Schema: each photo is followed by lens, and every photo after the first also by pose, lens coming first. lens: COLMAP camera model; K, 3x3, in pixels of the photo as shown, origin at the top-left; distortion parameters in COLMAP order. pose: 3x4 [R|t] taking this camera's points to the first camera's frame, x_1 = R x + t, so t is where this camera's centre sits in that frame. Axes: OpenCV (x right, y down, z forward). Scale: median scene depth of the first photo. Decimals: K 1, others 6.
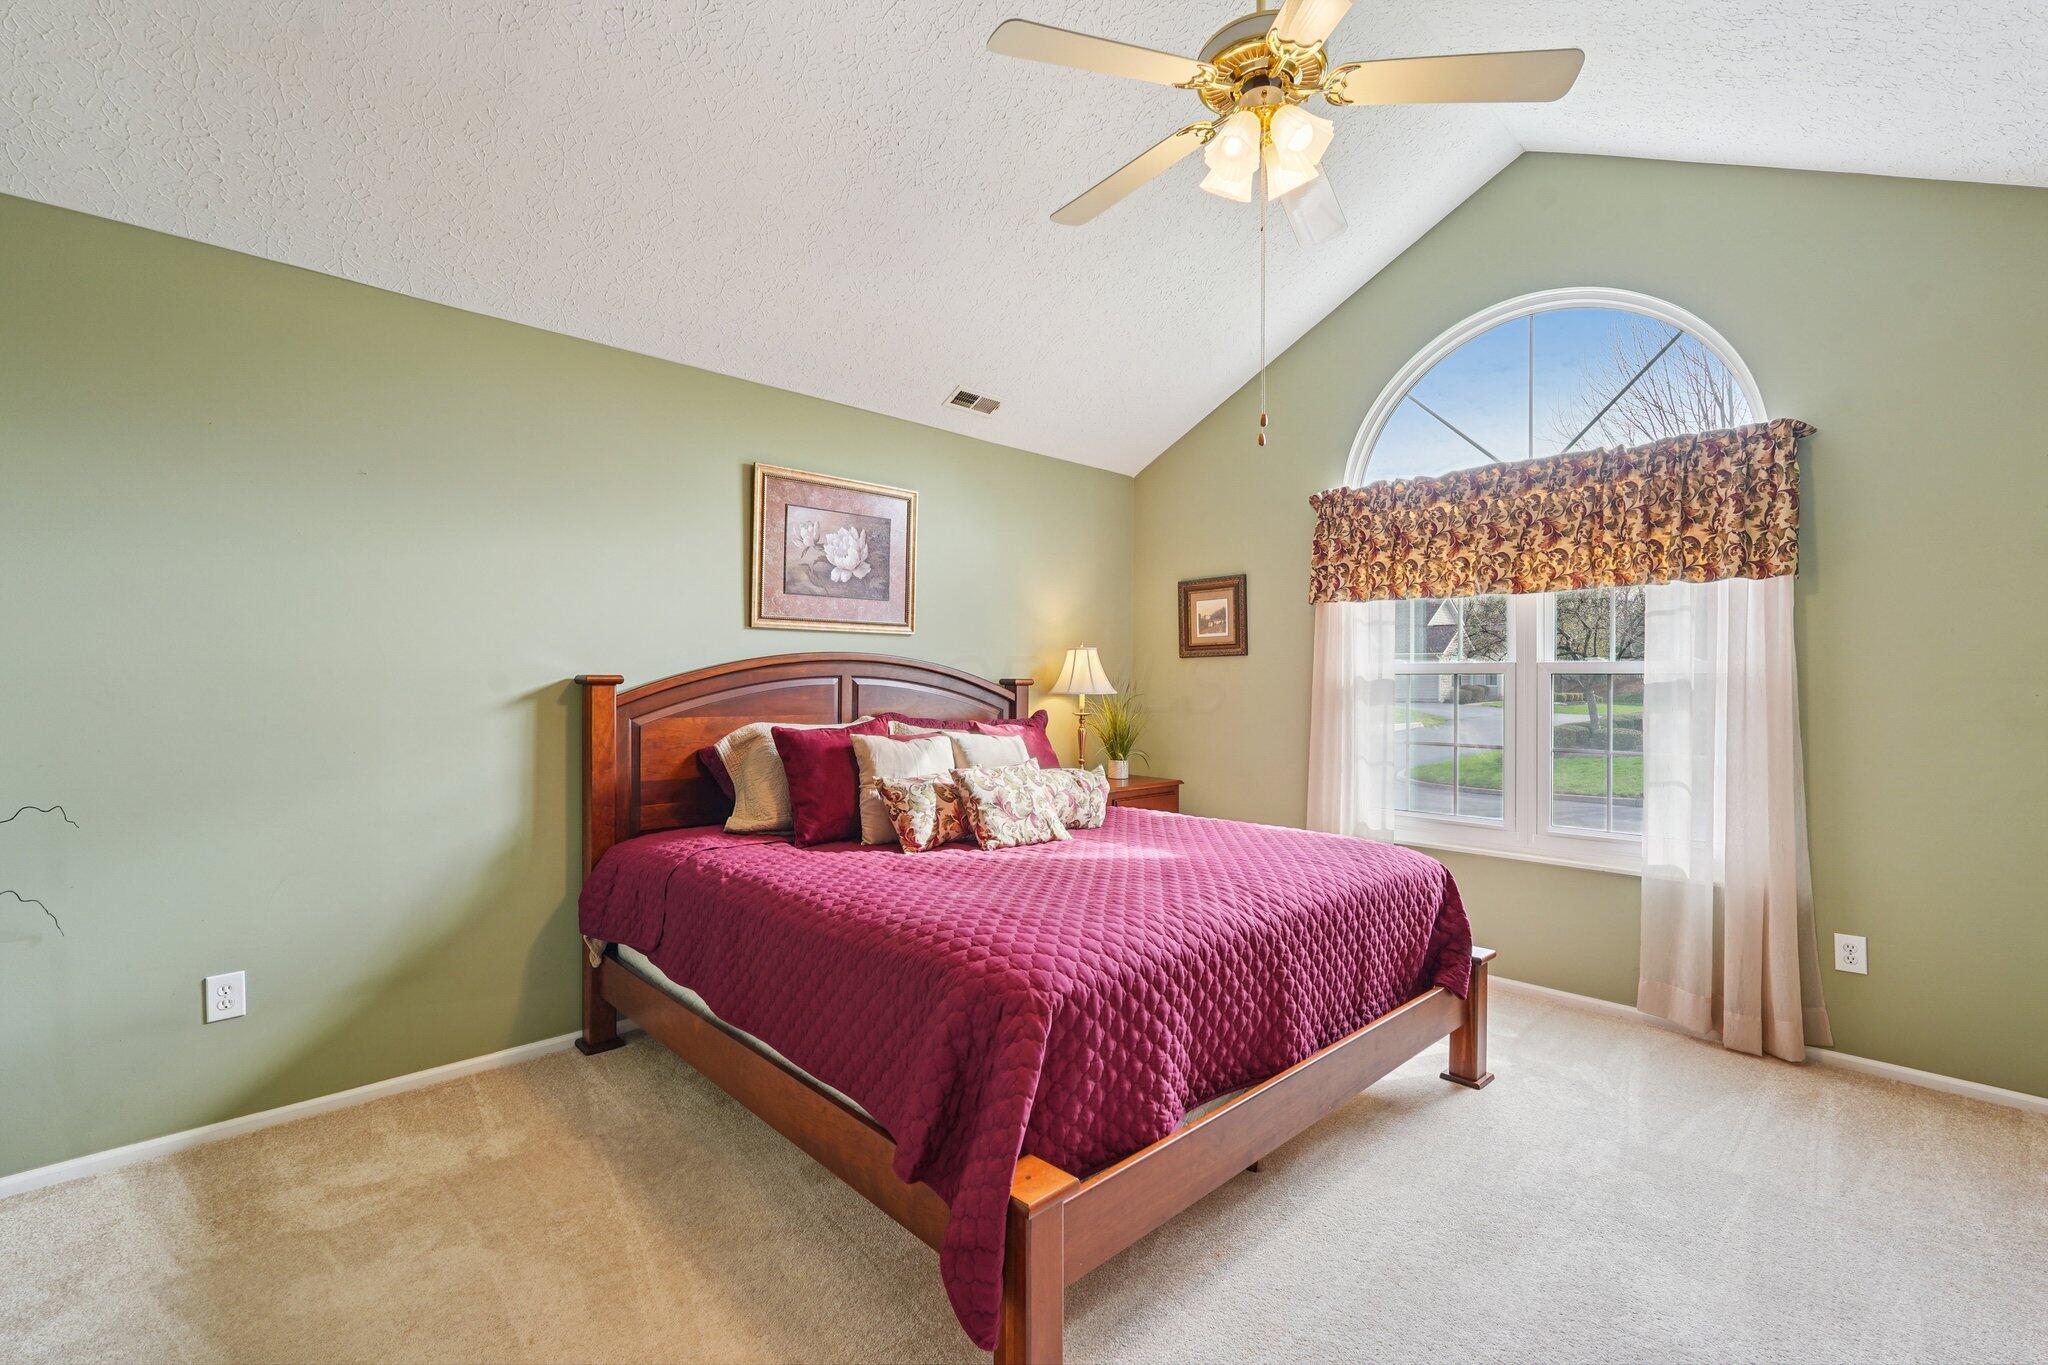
lens RADIAL K [[906.5, 0, 1024.0], [0, 906.5, 682.5], [0, 0, 1]] dist [-0.001992, 0.000695]
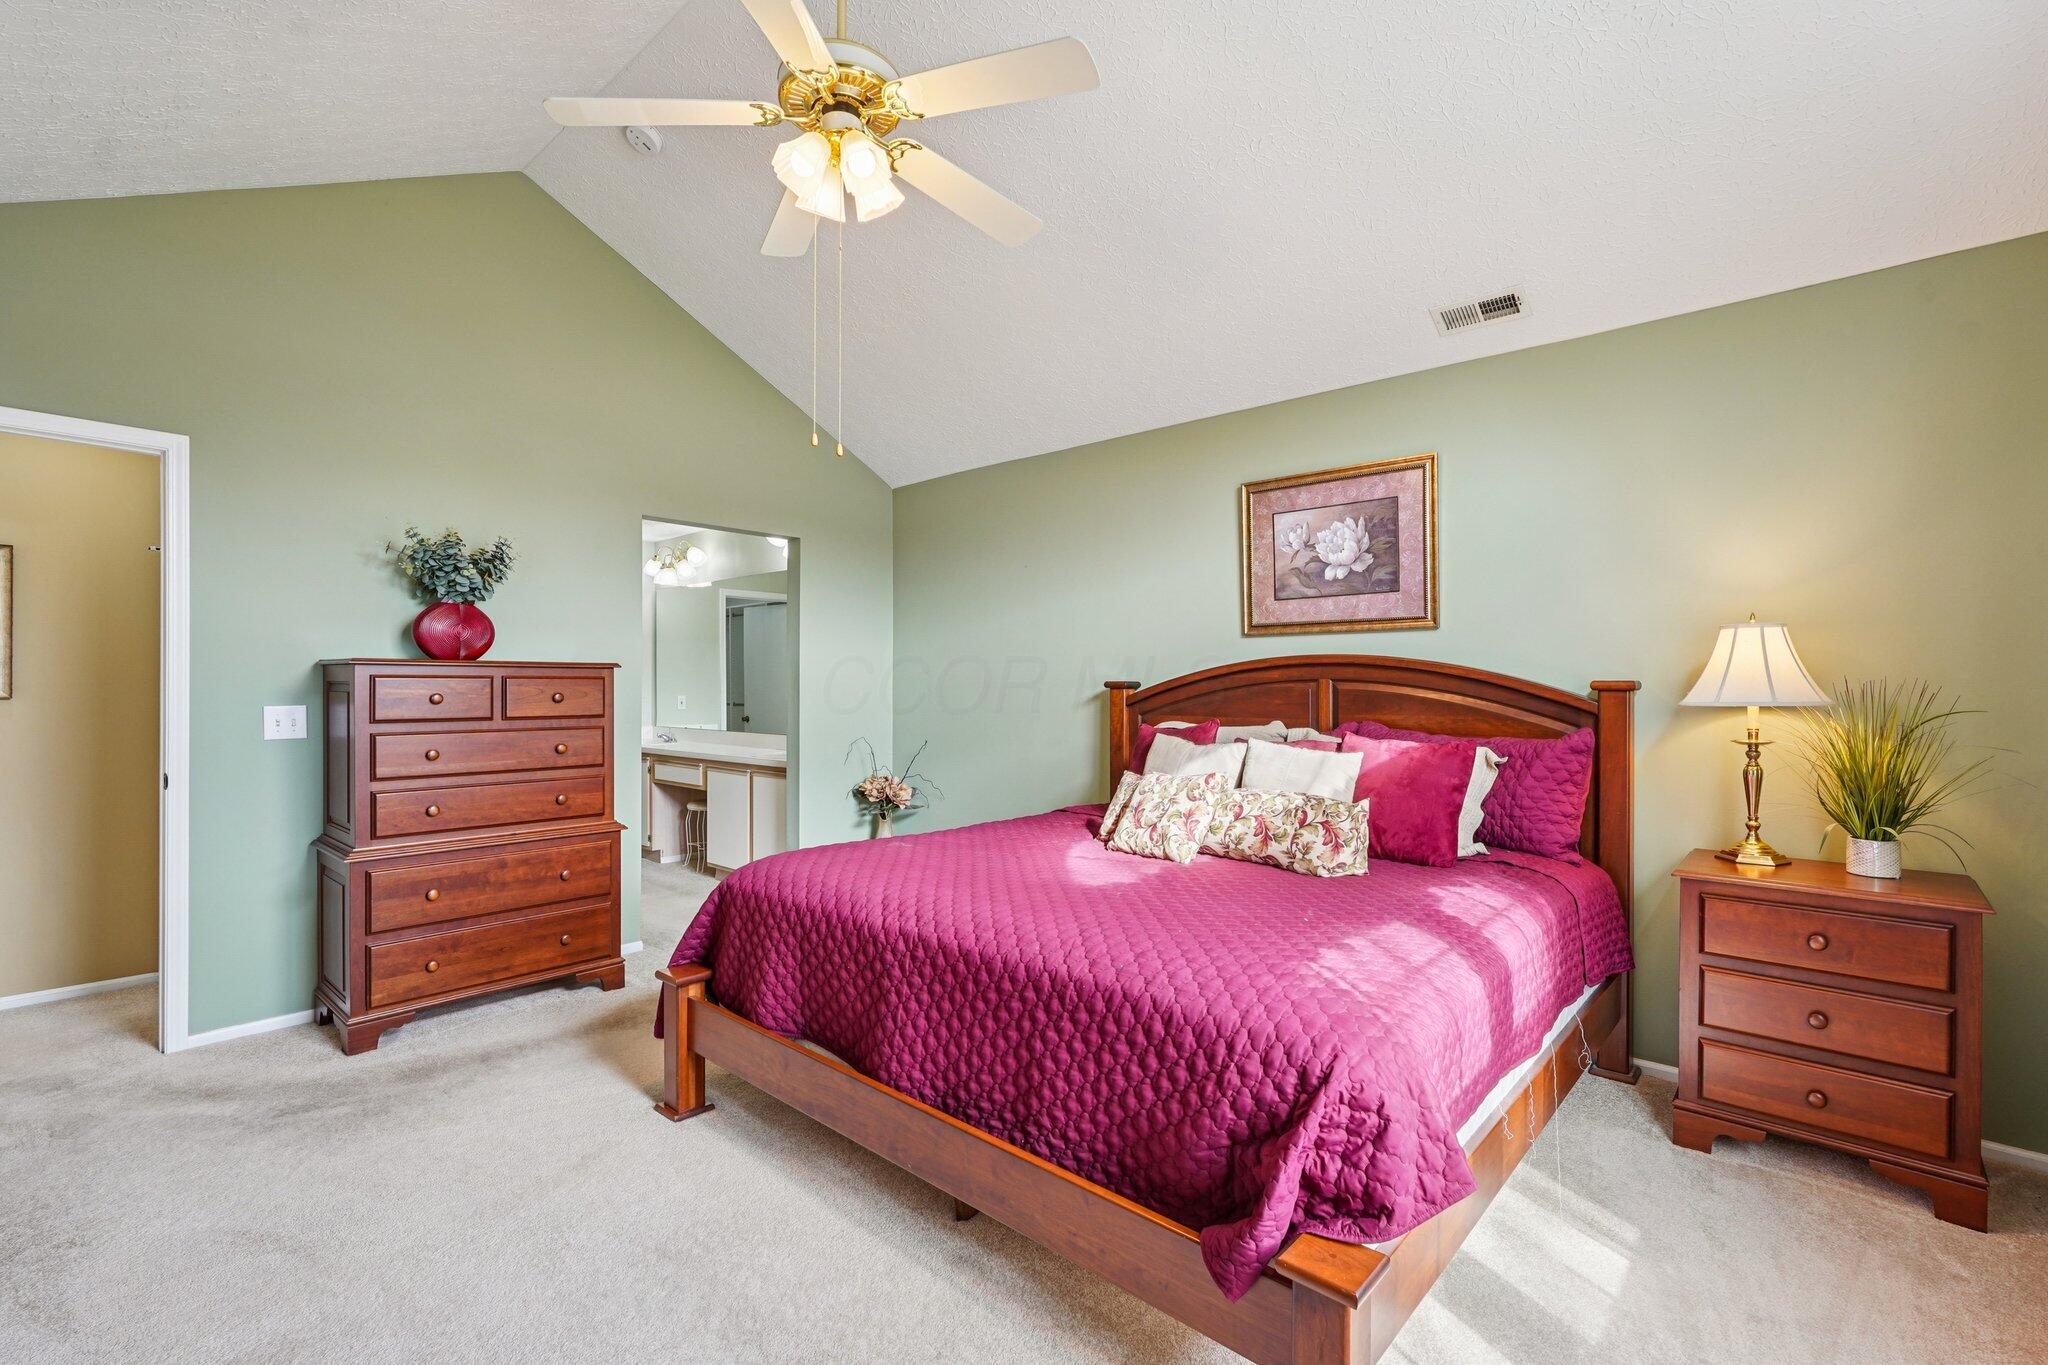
lens RADIAL K [[906.5, 0, 1024.0], [0, 906.5, 682.5], [0, 0, 1]] dist [-0.001992, 0.000695]
pose [[0.074943, -0.003822, -0.997180, 0.724456], [0.000953, 0.999992, -0.003762, -0.000180], [0.997187, -0.000668, 0.074946, 0.612869]]
